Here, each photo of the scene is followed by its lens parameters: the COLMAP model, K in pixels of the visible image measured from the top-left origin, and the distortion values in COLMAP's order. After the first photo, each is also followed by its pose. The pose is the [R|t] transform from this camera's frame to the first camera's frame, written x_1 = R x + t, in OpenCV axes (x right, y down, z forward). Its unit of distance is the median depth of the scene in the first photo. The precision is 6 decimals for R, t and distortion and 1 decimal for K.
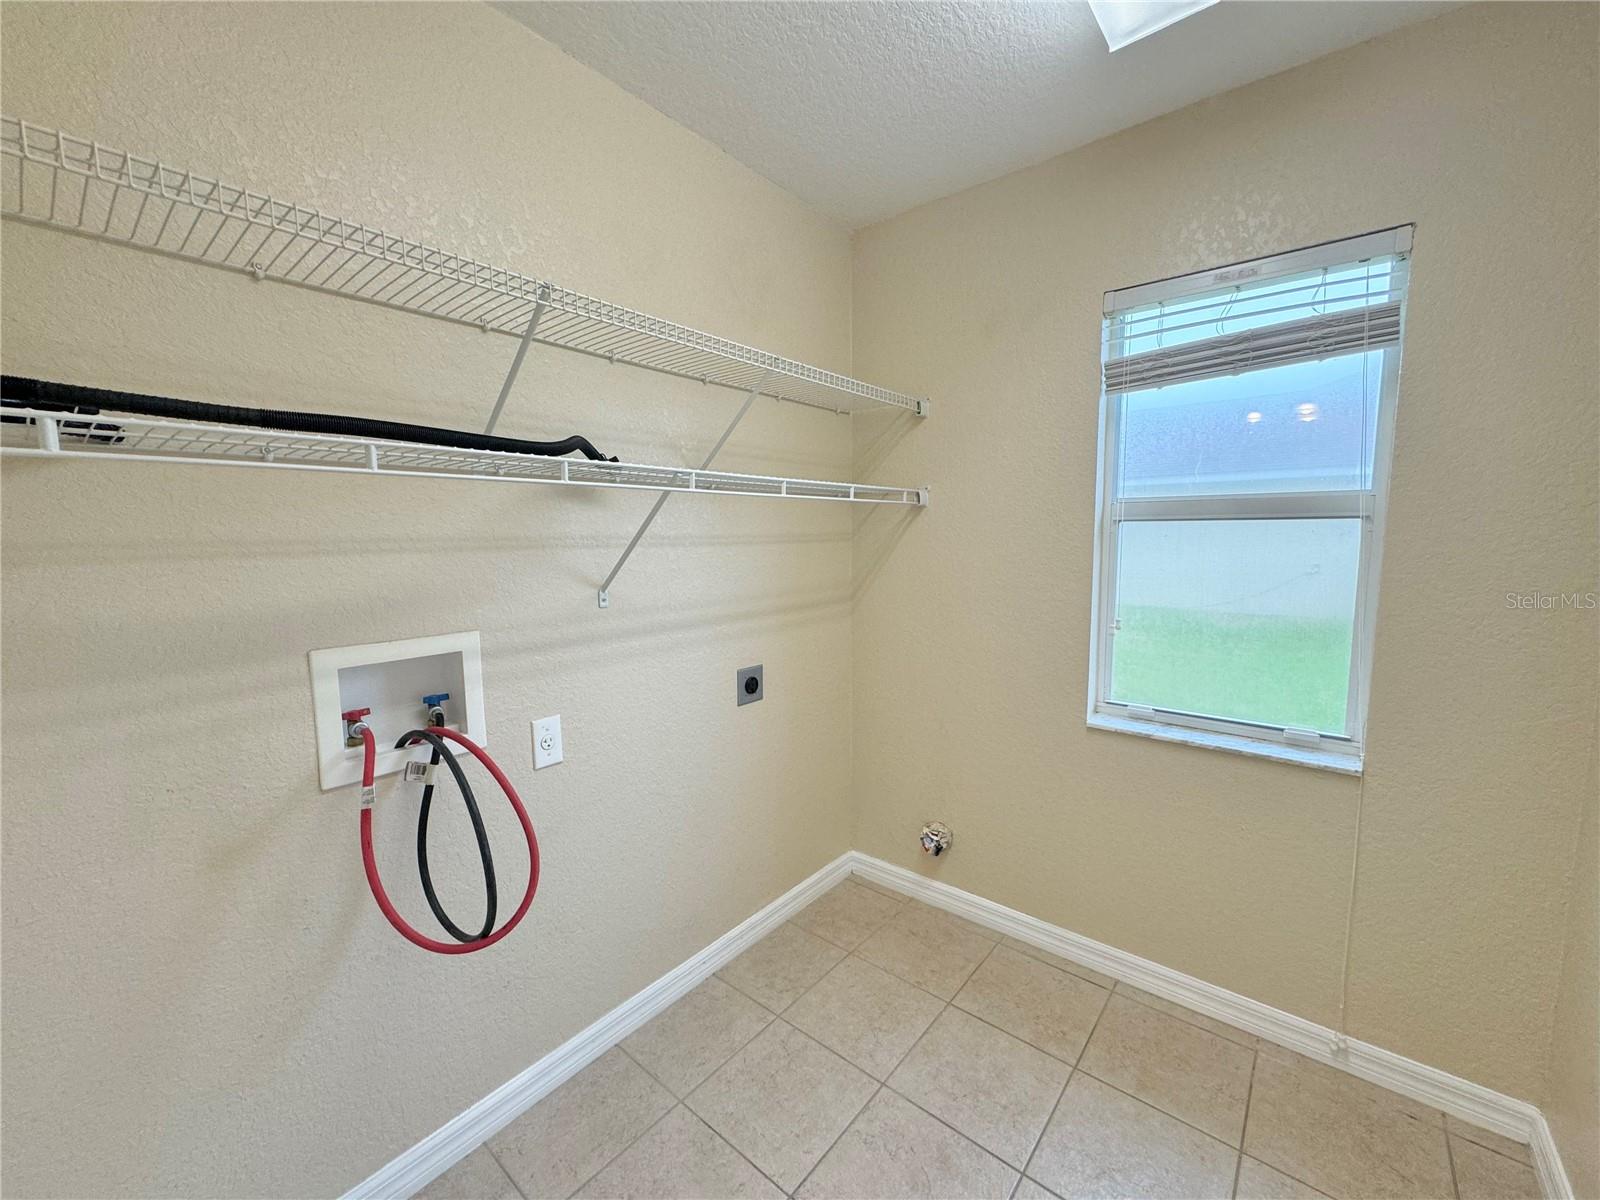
lens RADIAL K [[636.4, 0, 802.0], [0, 636.4, 599.9], [0, 0, 1]] dist [-0.002174, 0.000763]
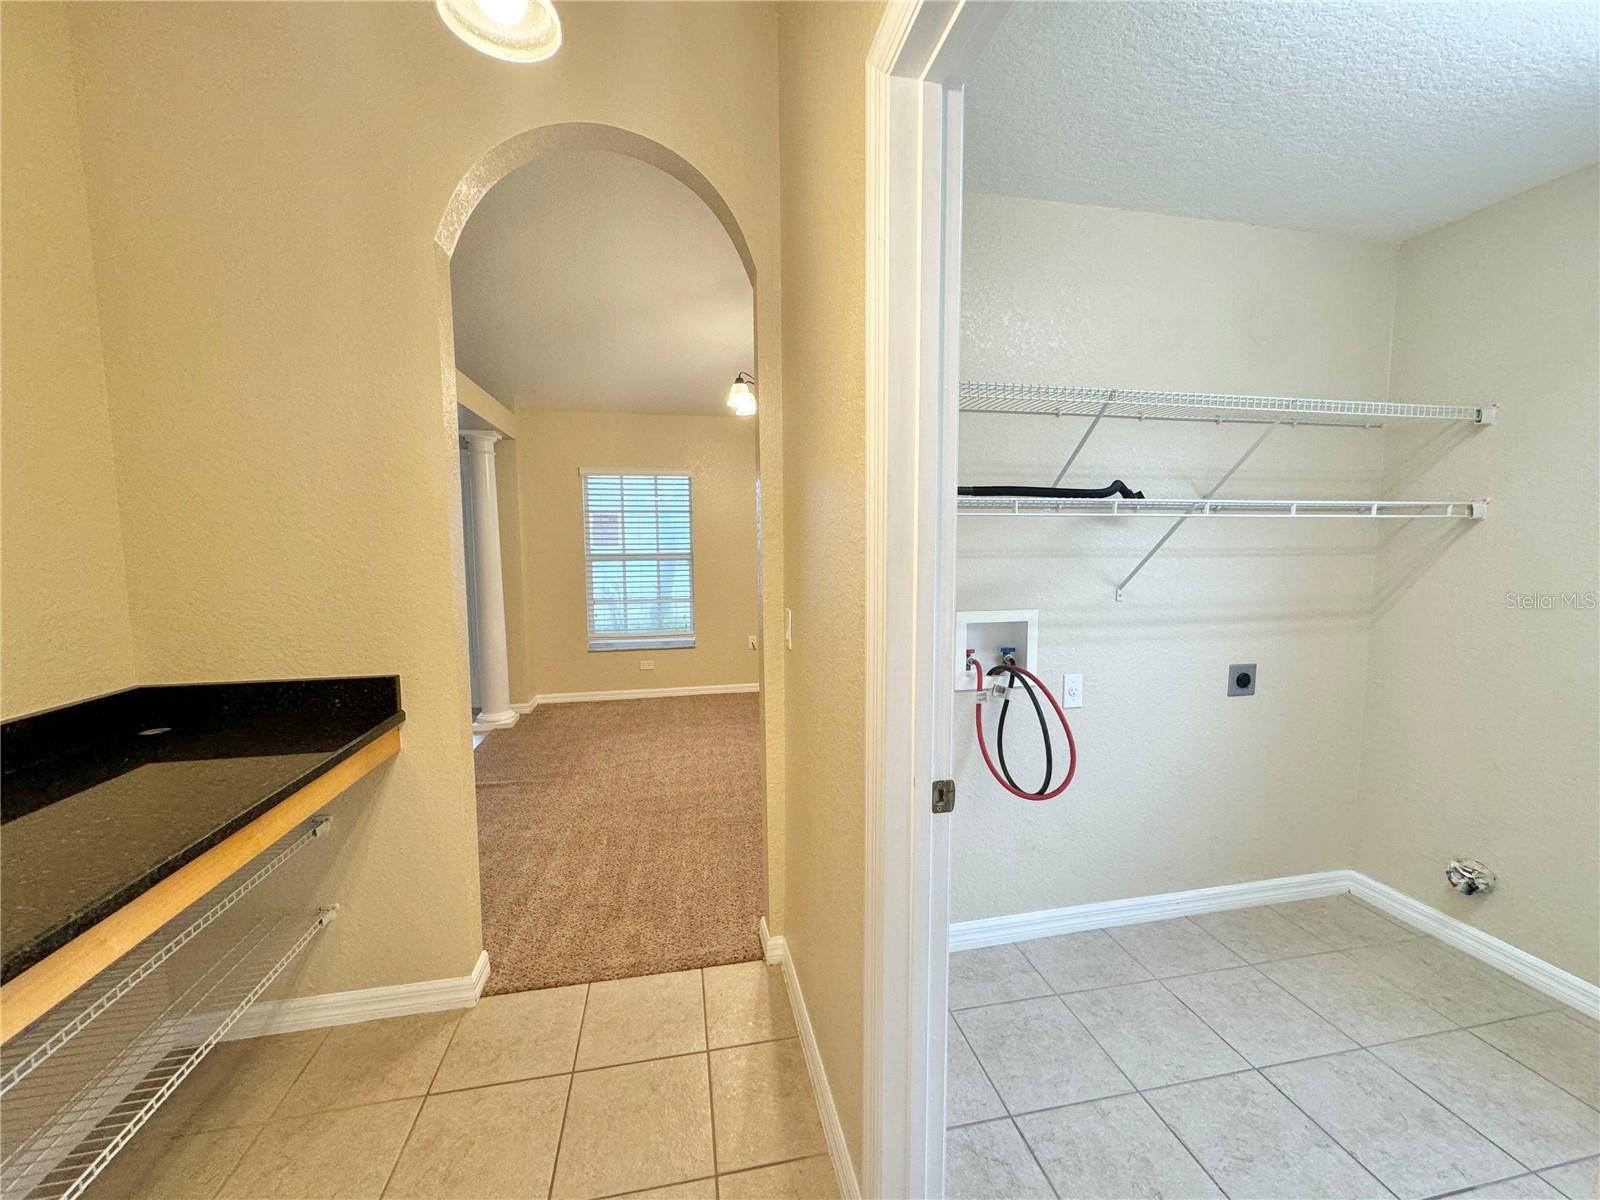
lens RADIAL K [[636.4, 0, 802.0], [0, 636.4, 599.9], [0, 0, 1]] dist [-0.002174, 0.000763]
pose [[0.778877, 0.062468, -0.624058, 0.007054], [-0.068571, 0.997544, 0.014272, 0.033224], [0.623417, 0.031676, 0.781248, -0.439008]]
